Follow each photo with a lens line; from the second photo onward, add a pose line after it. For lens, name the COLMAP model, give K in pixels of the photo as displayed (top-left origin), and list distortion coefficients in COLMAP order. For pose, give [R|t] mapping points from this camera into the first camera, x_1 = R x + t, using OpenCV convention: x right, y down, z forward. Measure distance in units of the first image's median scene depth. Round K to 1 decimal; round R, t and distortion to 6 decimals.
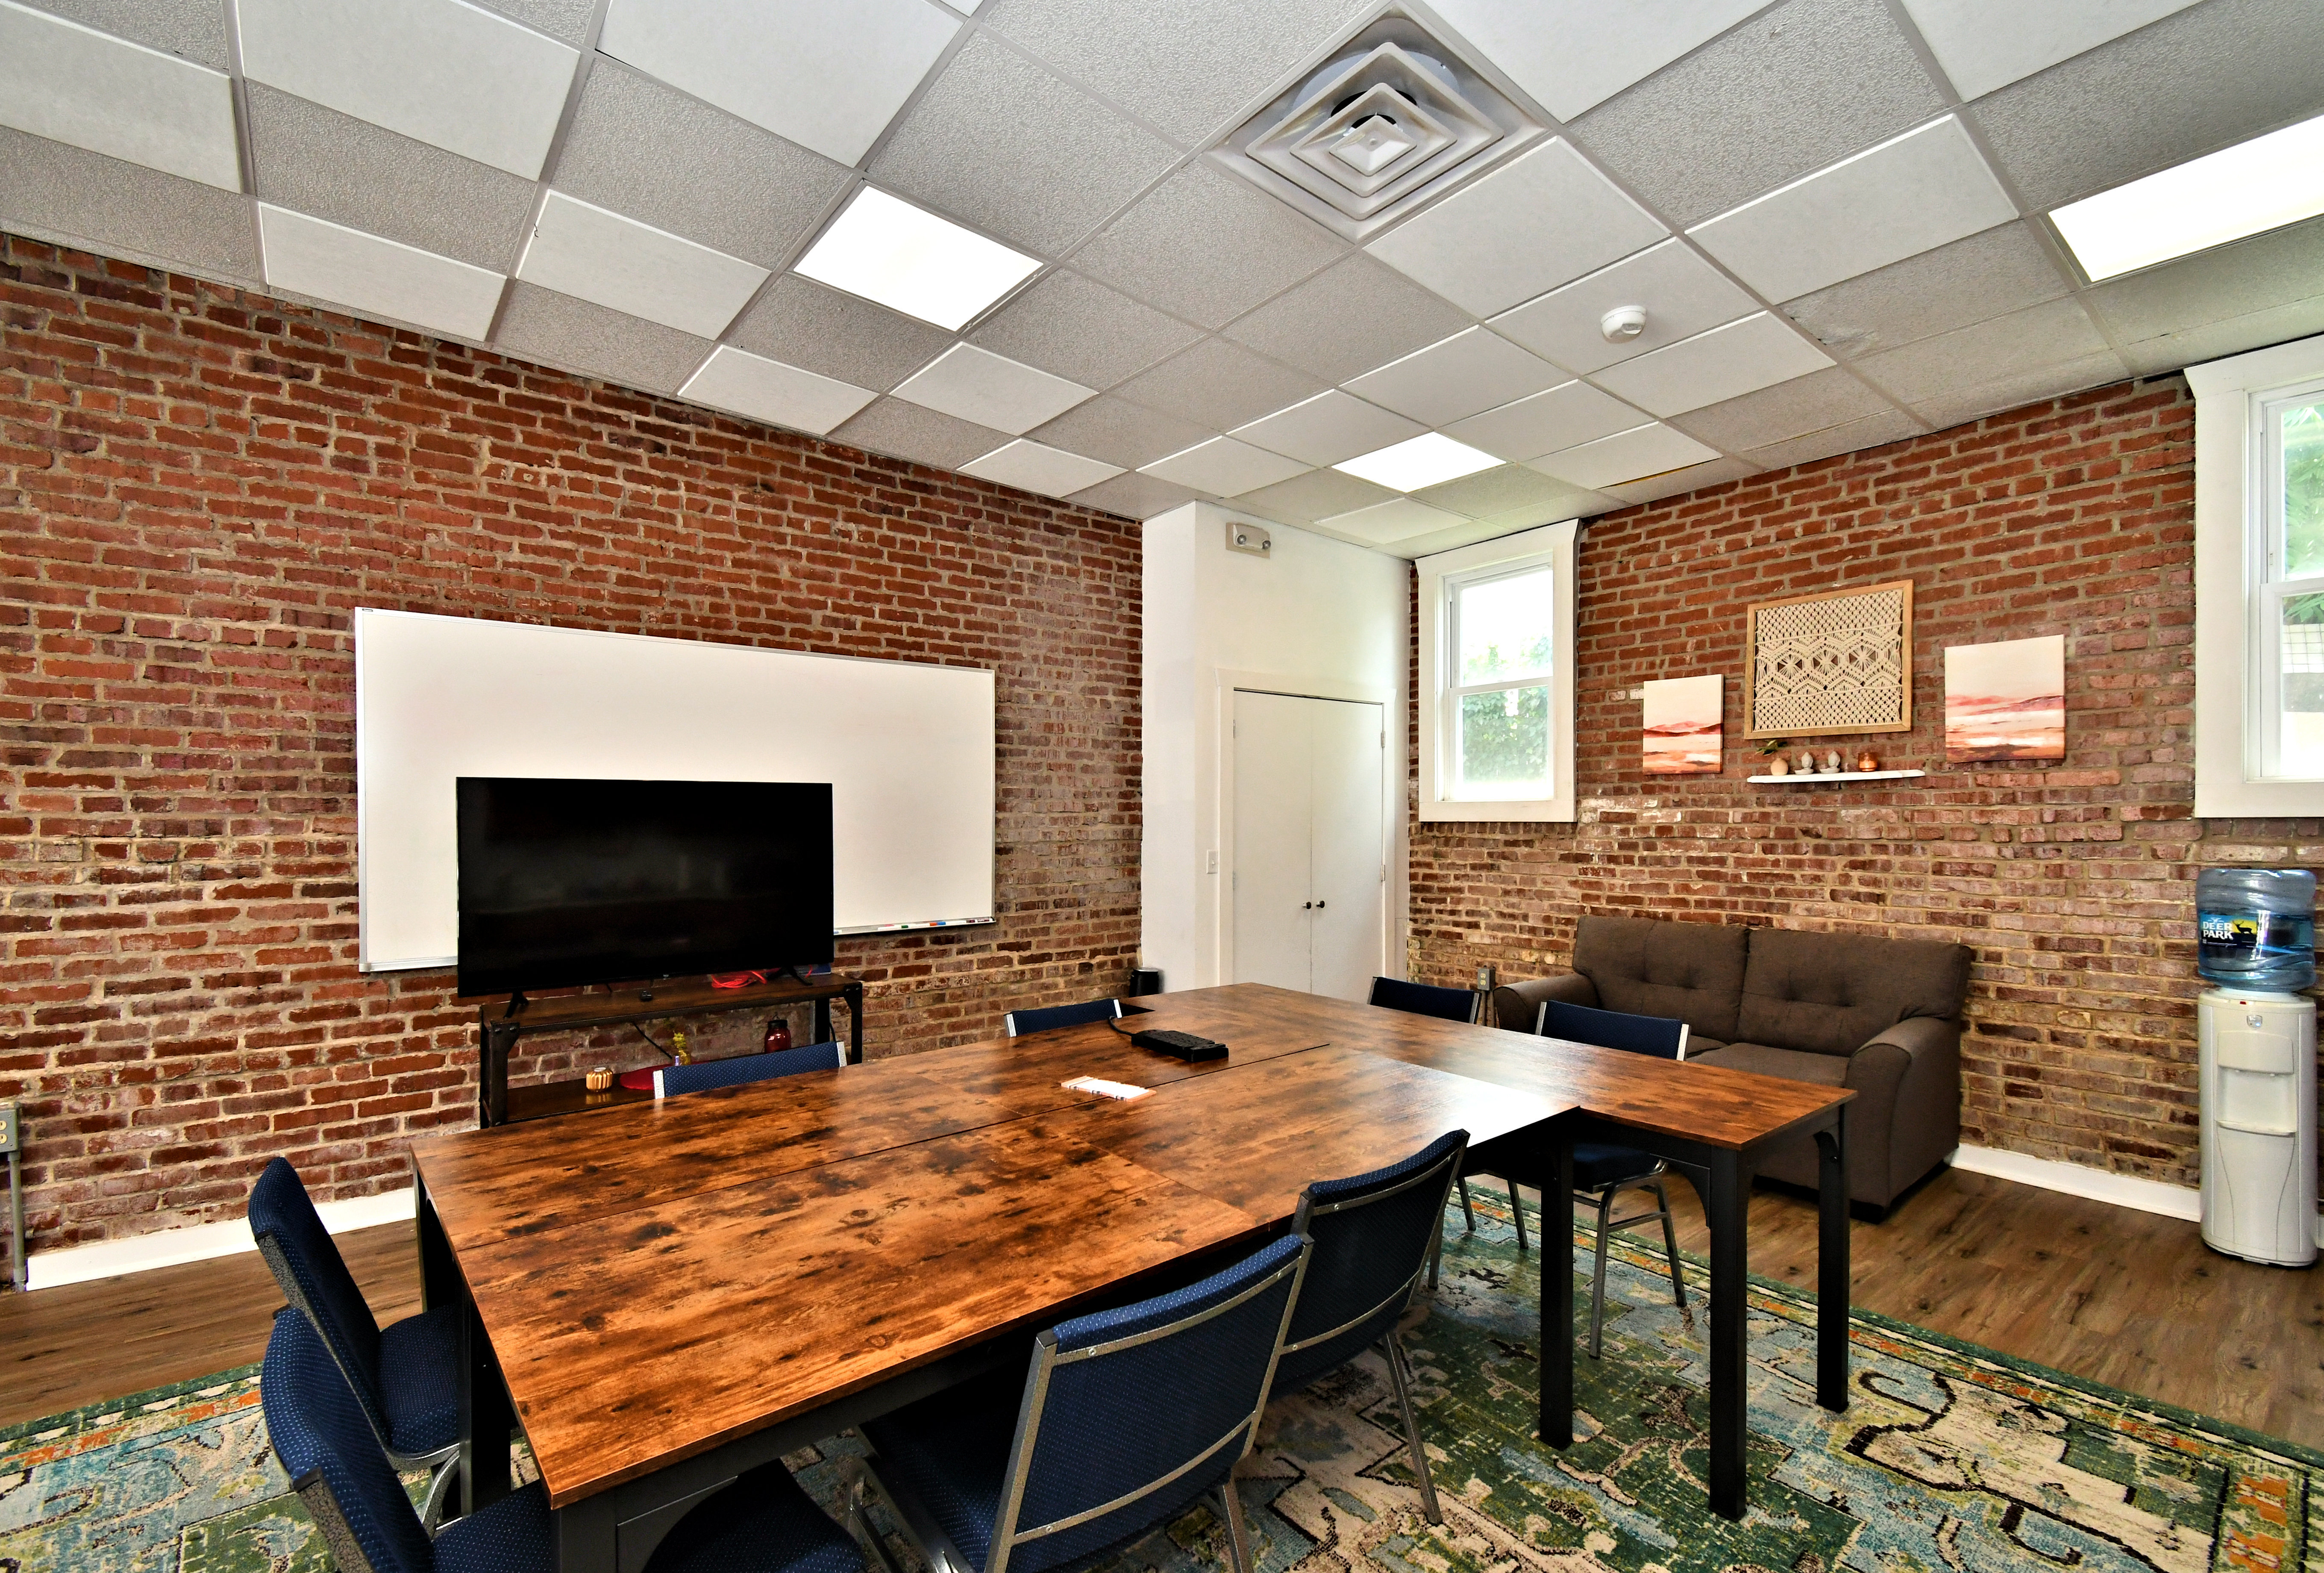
lens RADIAL K [[1021.1, 0, 1154.6], [0, 1021.1, 837.1], [0, 0, 1]] dist [0.046925, -0.026226]
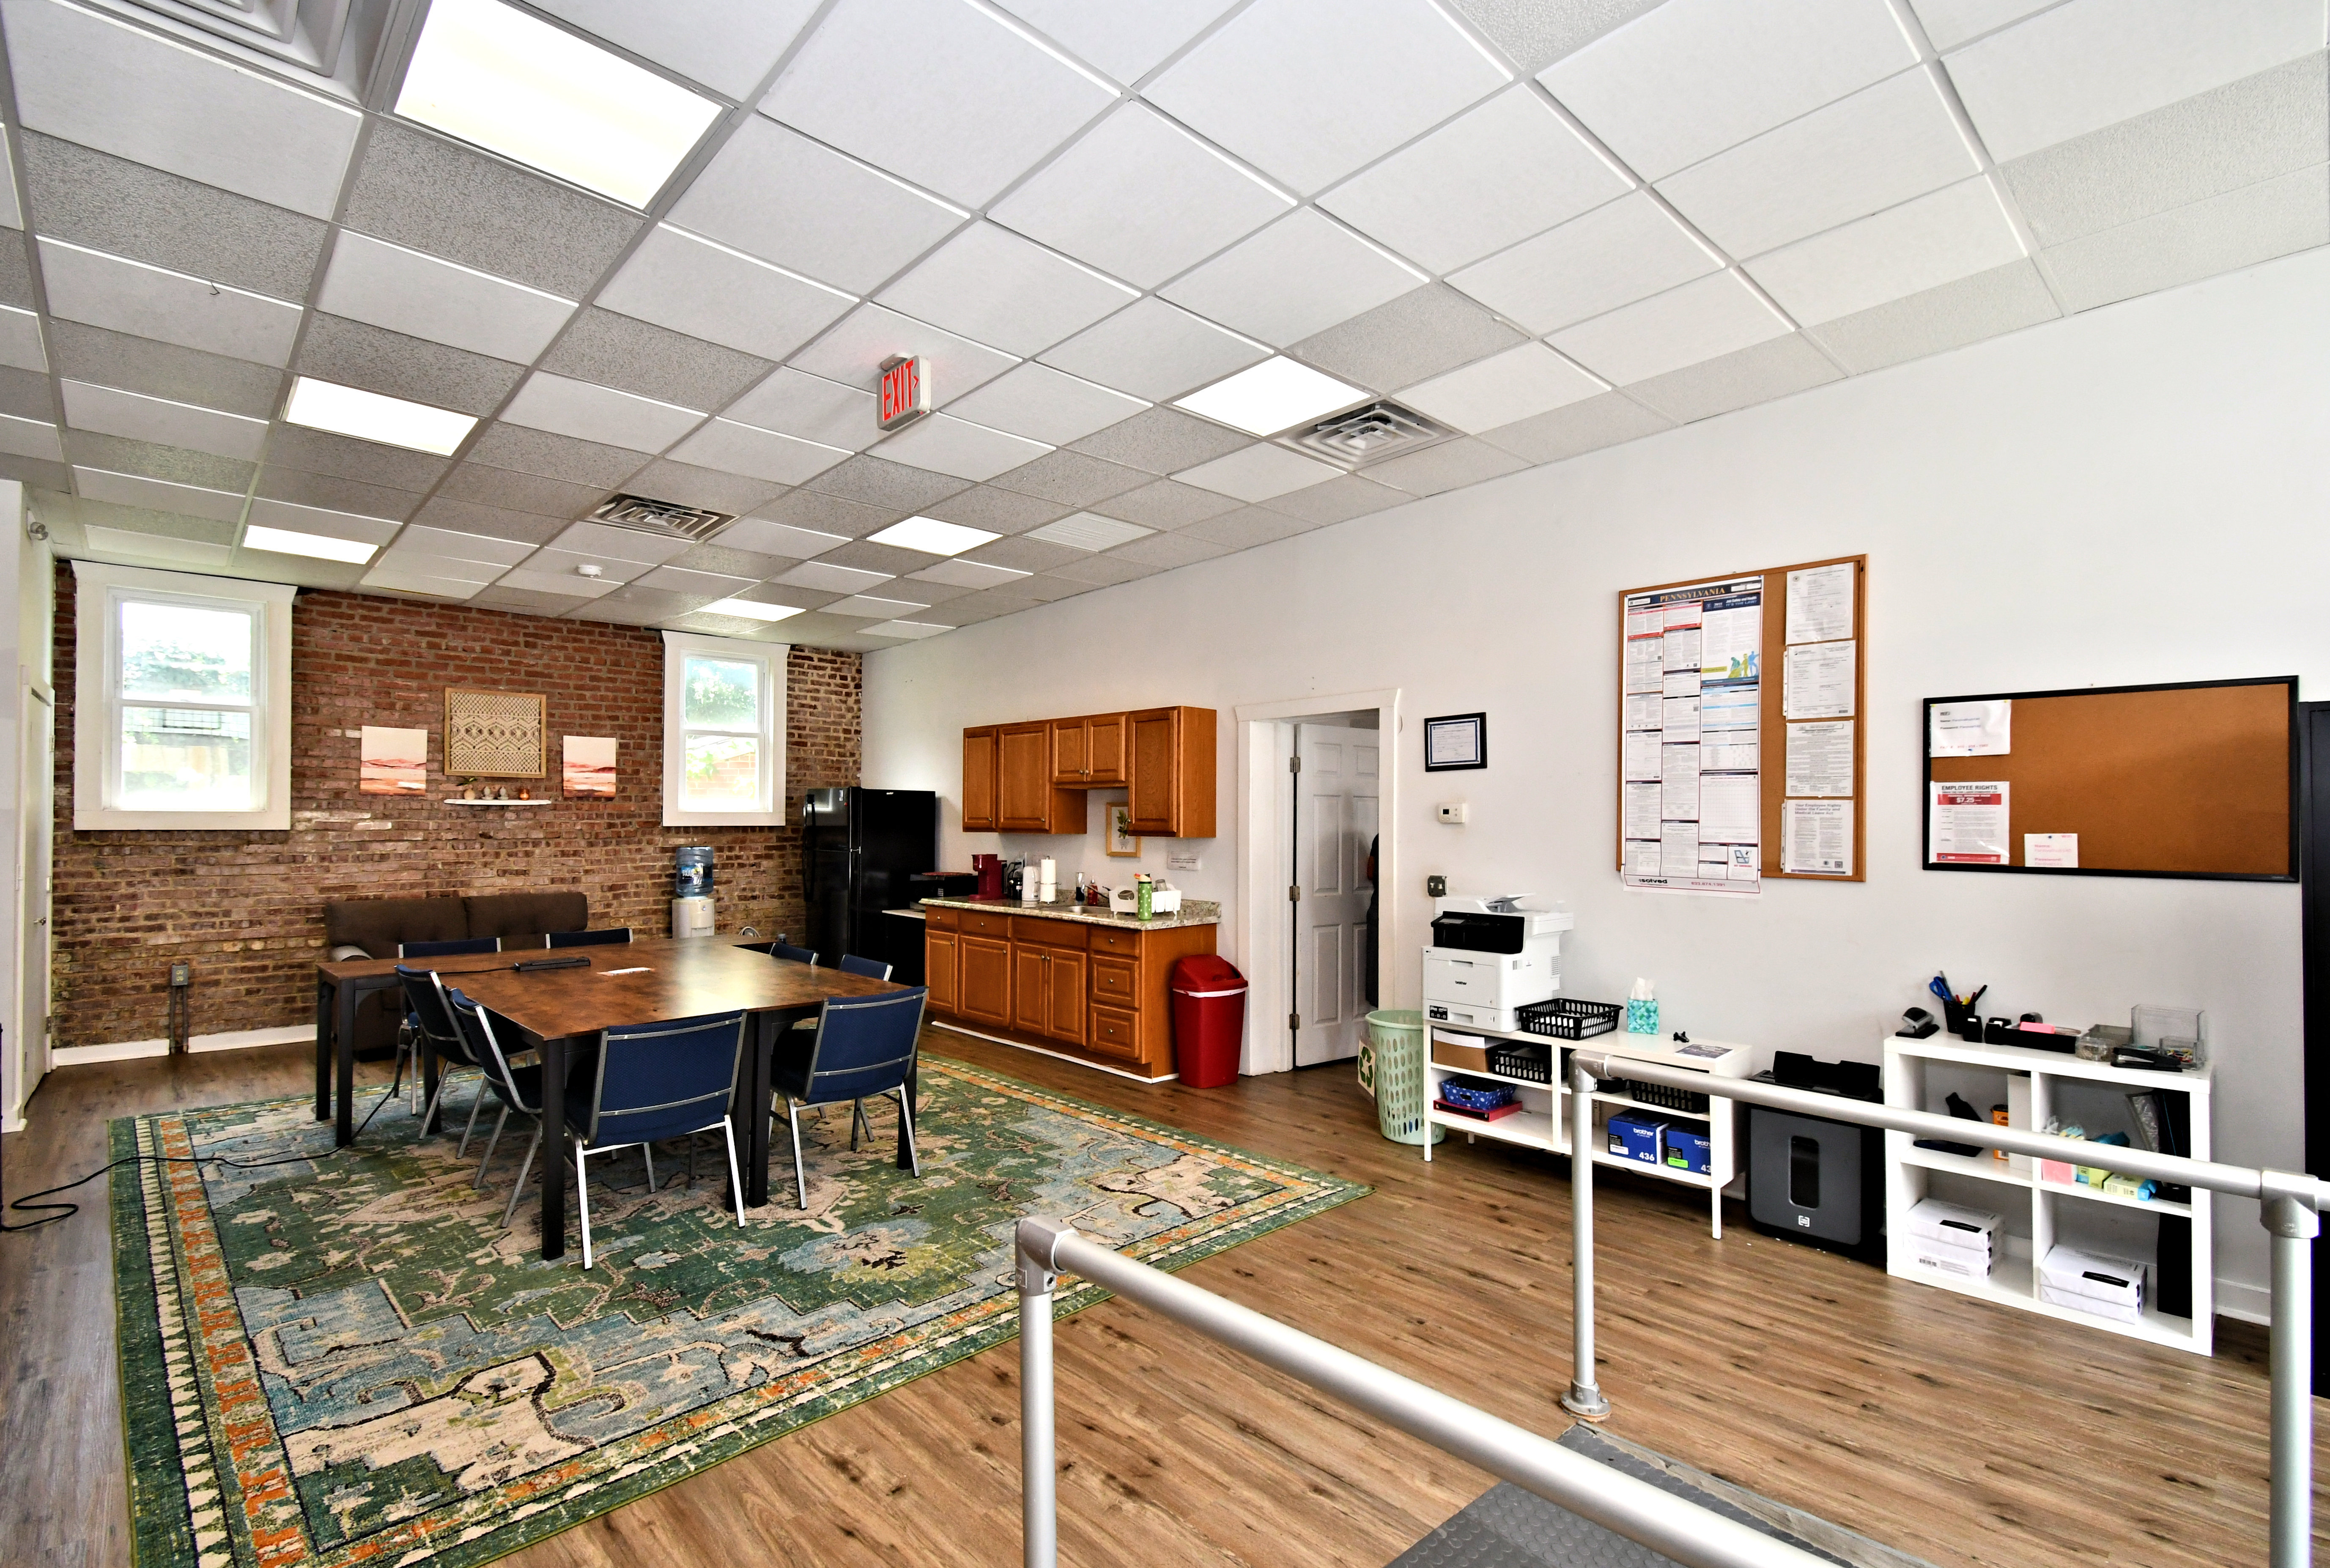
lens RADIAL K [[1063.1, 0, 1150.6], [0, 1063.1, 810.4], [0, 0, 1]] dist [0.051085, -0.031080]
pose [[-0.068979, 0.009279, 0.997575, -1.235233], [0.013680, 0.999872, -0.008354, -0.016739], [-0.997524, 0.013071, -0.069097, 0.081721]]
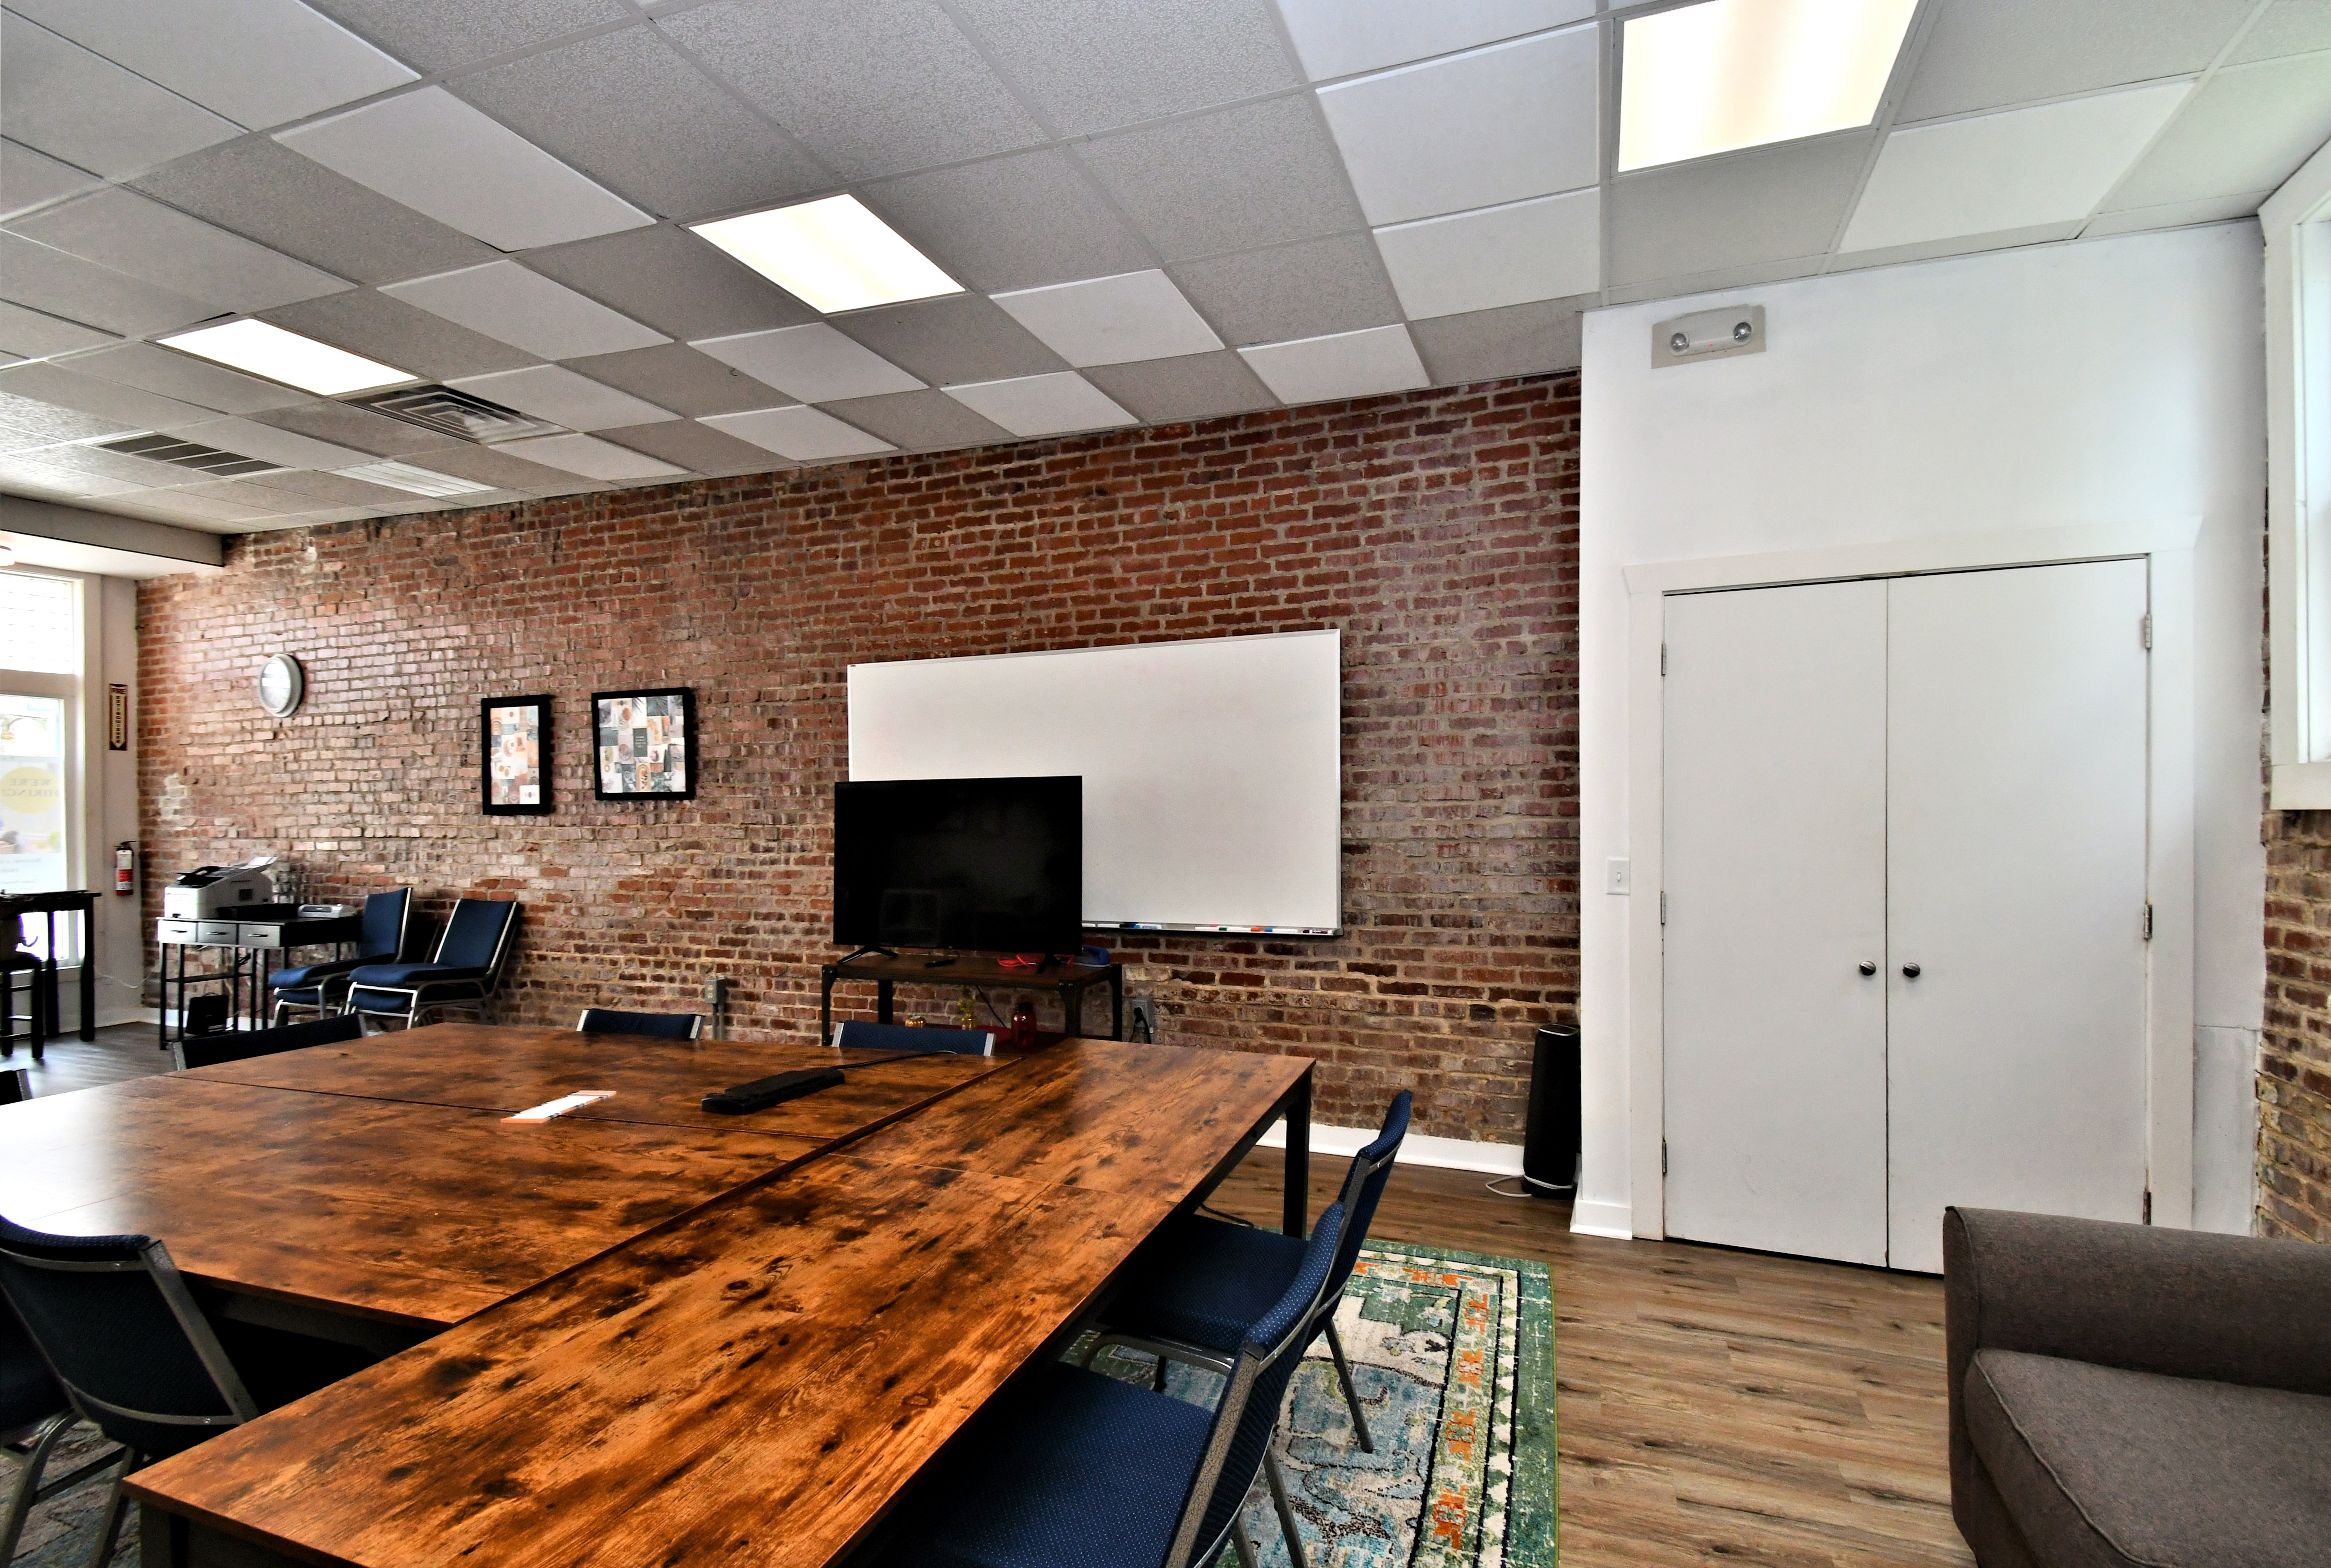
lens RADIAL K [[1029.4, 0, 1201.4], [0, 1029.4, 812.1], [0, 0, 1]] dist [0.047520, -0.026105]
pose [[0.519134, -0.000704, -0.854693, 0.595019], [-0.008674, 0.999944, -0.006092, -0.011741], [0.854649, 0.010576, 0.519099, 0.574627]]
